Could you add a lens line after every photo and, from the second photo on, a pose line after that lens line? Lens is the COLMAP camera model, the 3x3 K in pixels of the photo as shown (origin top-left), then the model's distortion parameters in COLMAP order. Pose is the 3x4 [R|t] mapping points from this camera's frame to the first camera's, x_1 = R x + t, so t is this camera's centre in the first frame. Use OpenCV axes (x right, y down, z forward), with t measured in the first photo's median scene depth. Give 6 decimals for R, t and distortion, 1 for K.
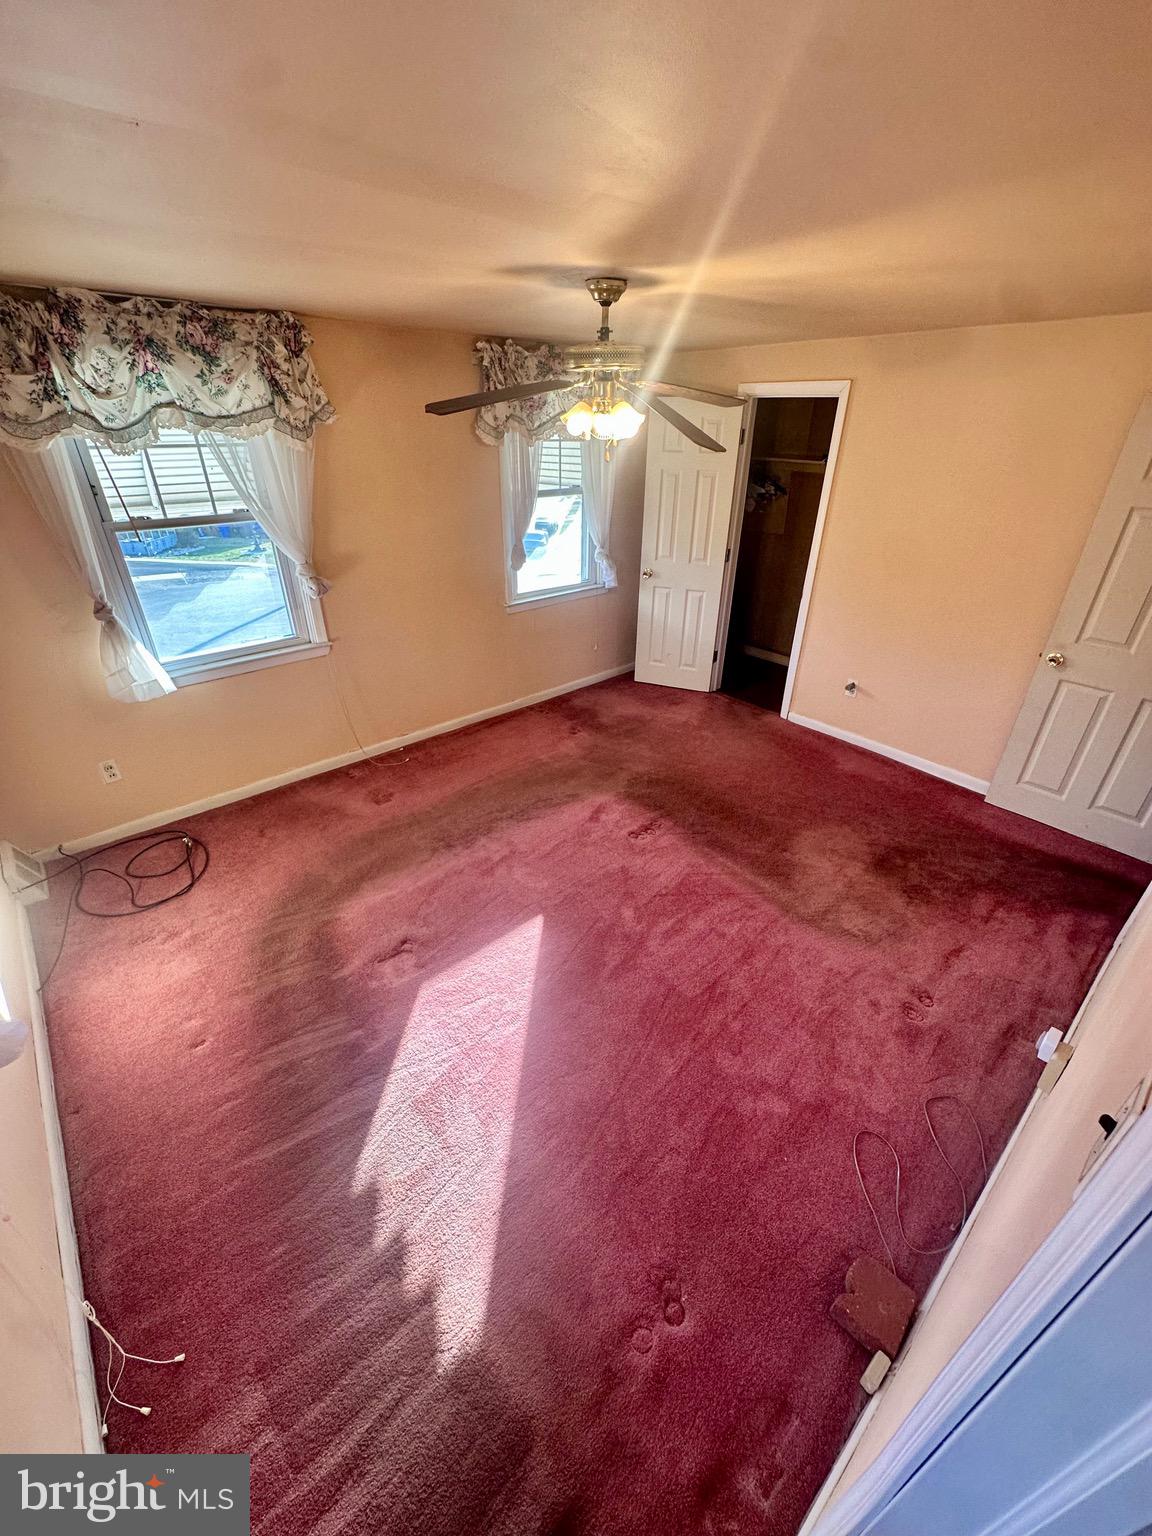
lens RADIAL K [[612.6, 0, 583.2], [0, 612.6, 767.2], [0, 0, 1]] dist [-0.002374, -0.000249]
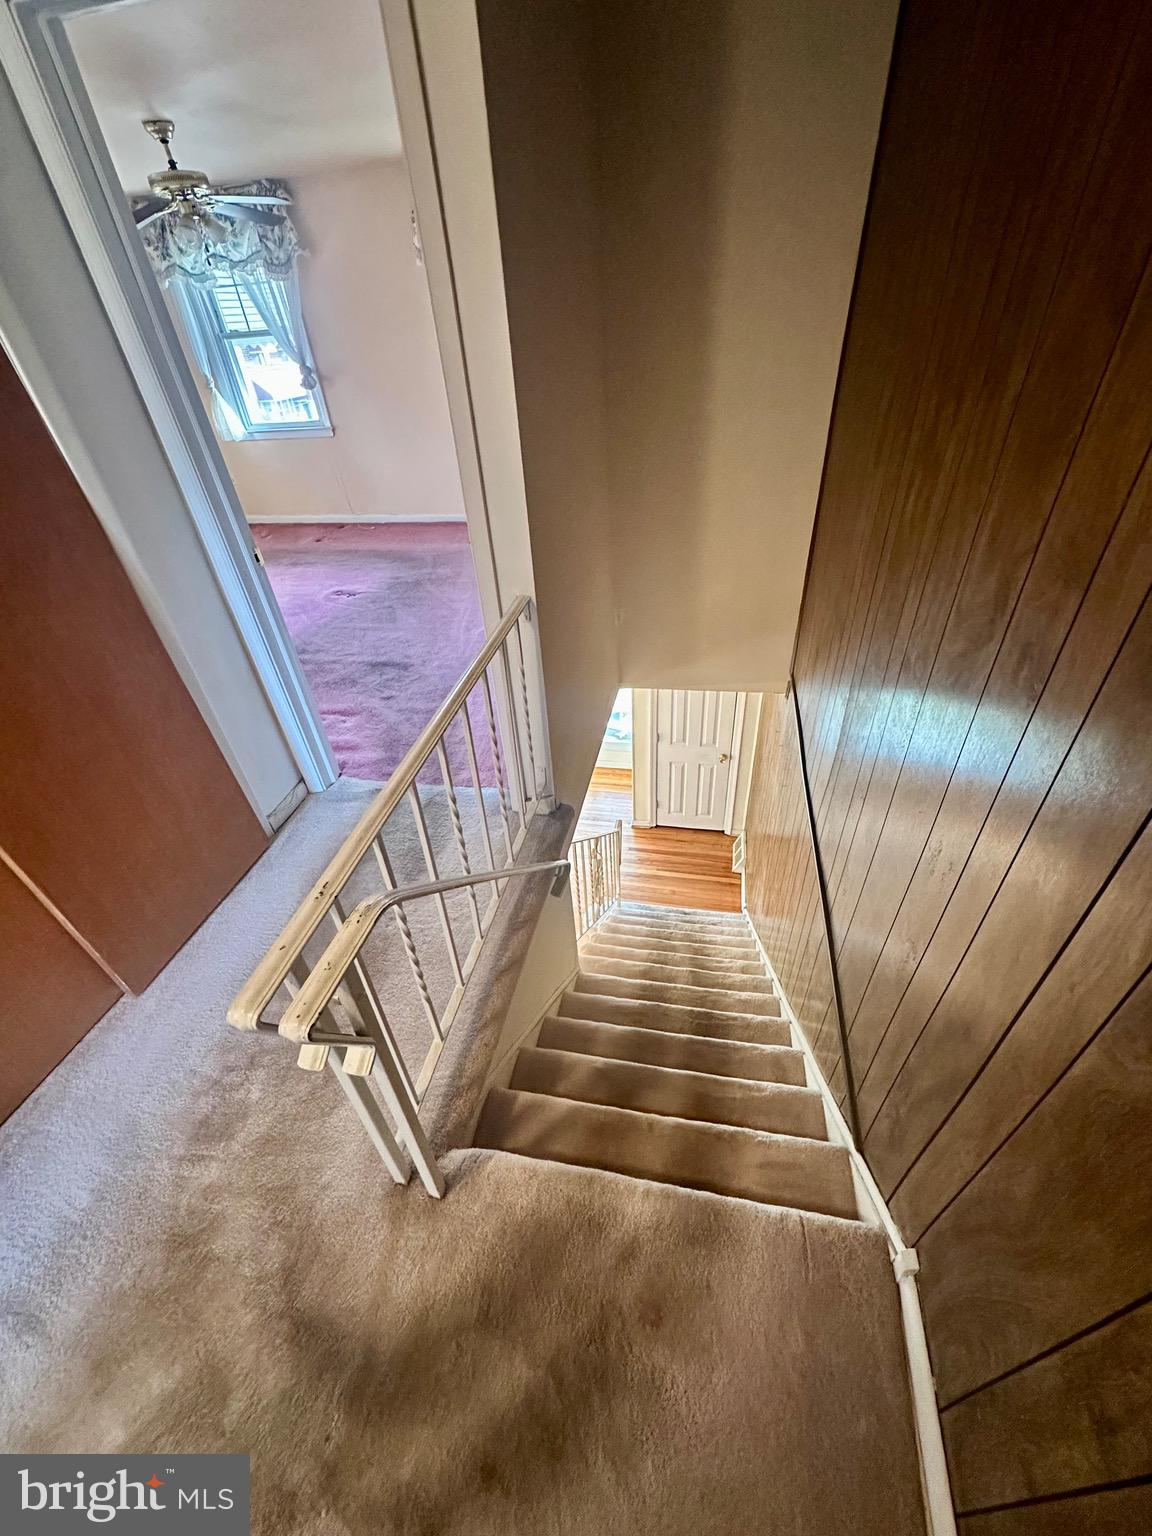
lens RADIAL K [[612.6, 0, 582.2], [0, 612.6, 766.2], [0, 0, 1]] dist [-0.002374, -0.000249]
pose [[0.596012, 0.443596, -0.669322, 1.509032], [-0.336830, 0.894788, 0.293087, -0.125519], [0.728914, 0.050764, 0.682721, 0.541198]]
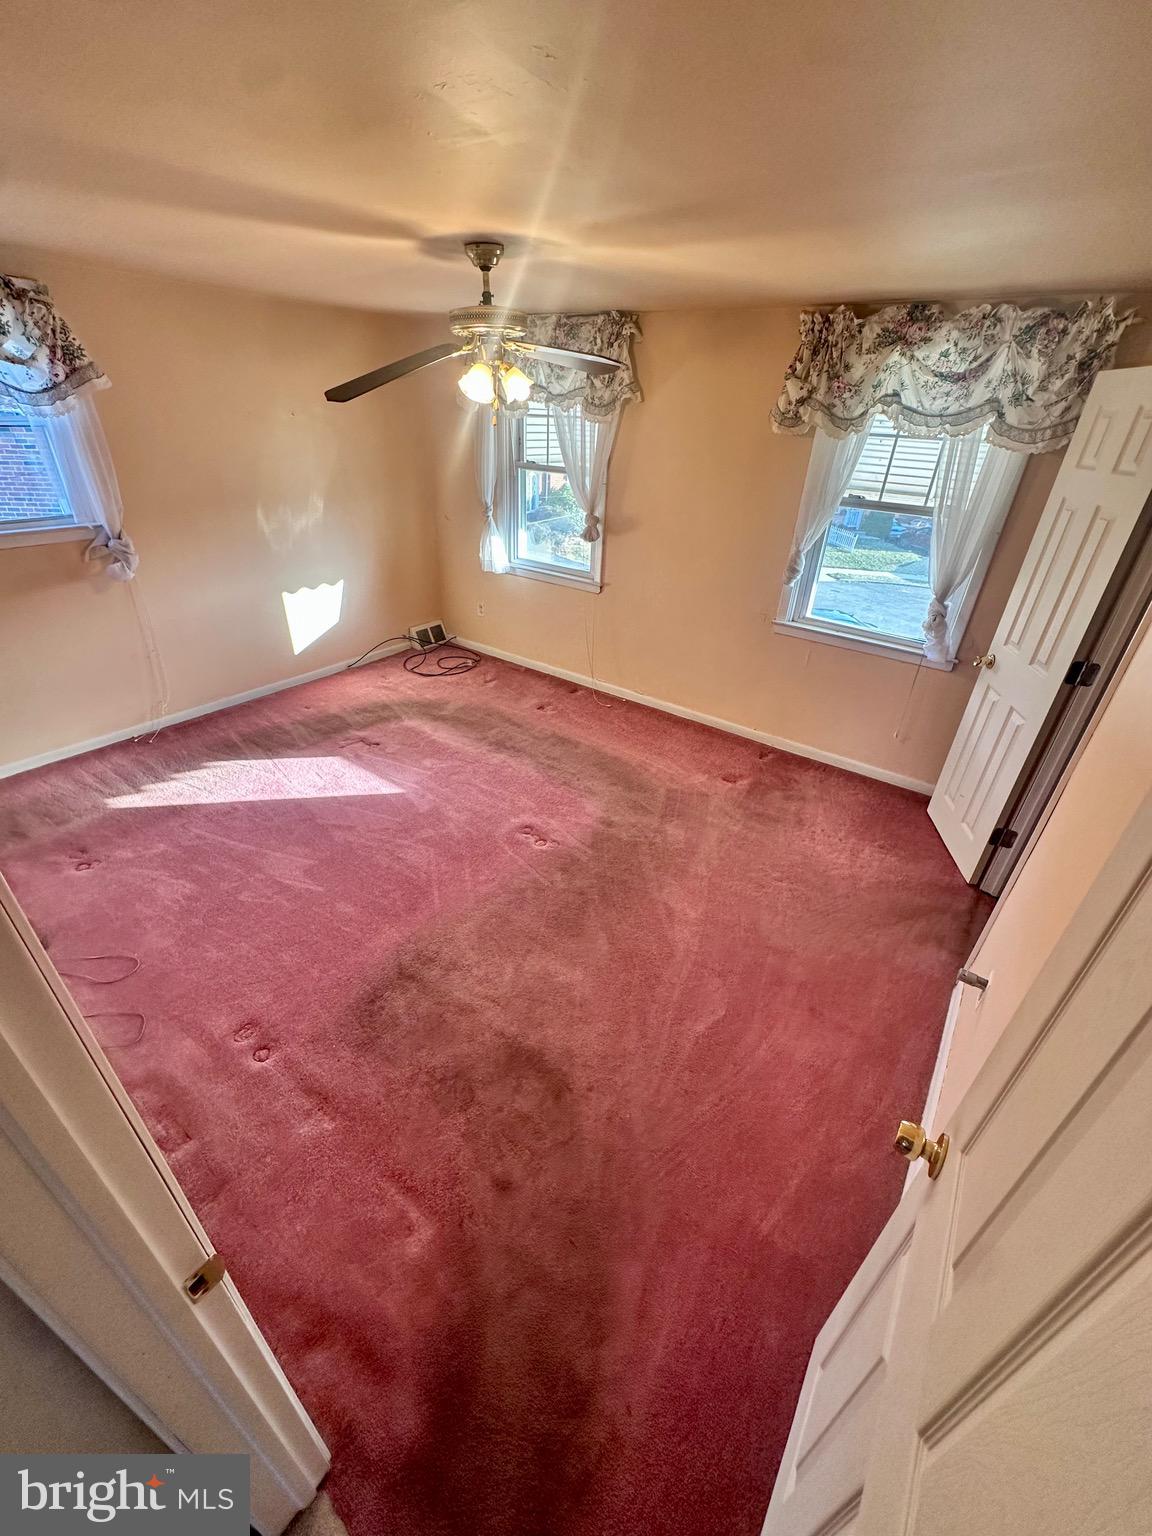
lens RADIAL K [[612.6, 0, 577.9], [0, 612.6, 767.3], [0, 0, 1]] dist [-0.002374, -0.000249]
pose [[0.212184, 0.494222, -0.843044, 0.906453], [-0.515322, 0.789579, 0.333179, -0.345072], [0.830314, 0.363744, 0.422219, 0.668489]]
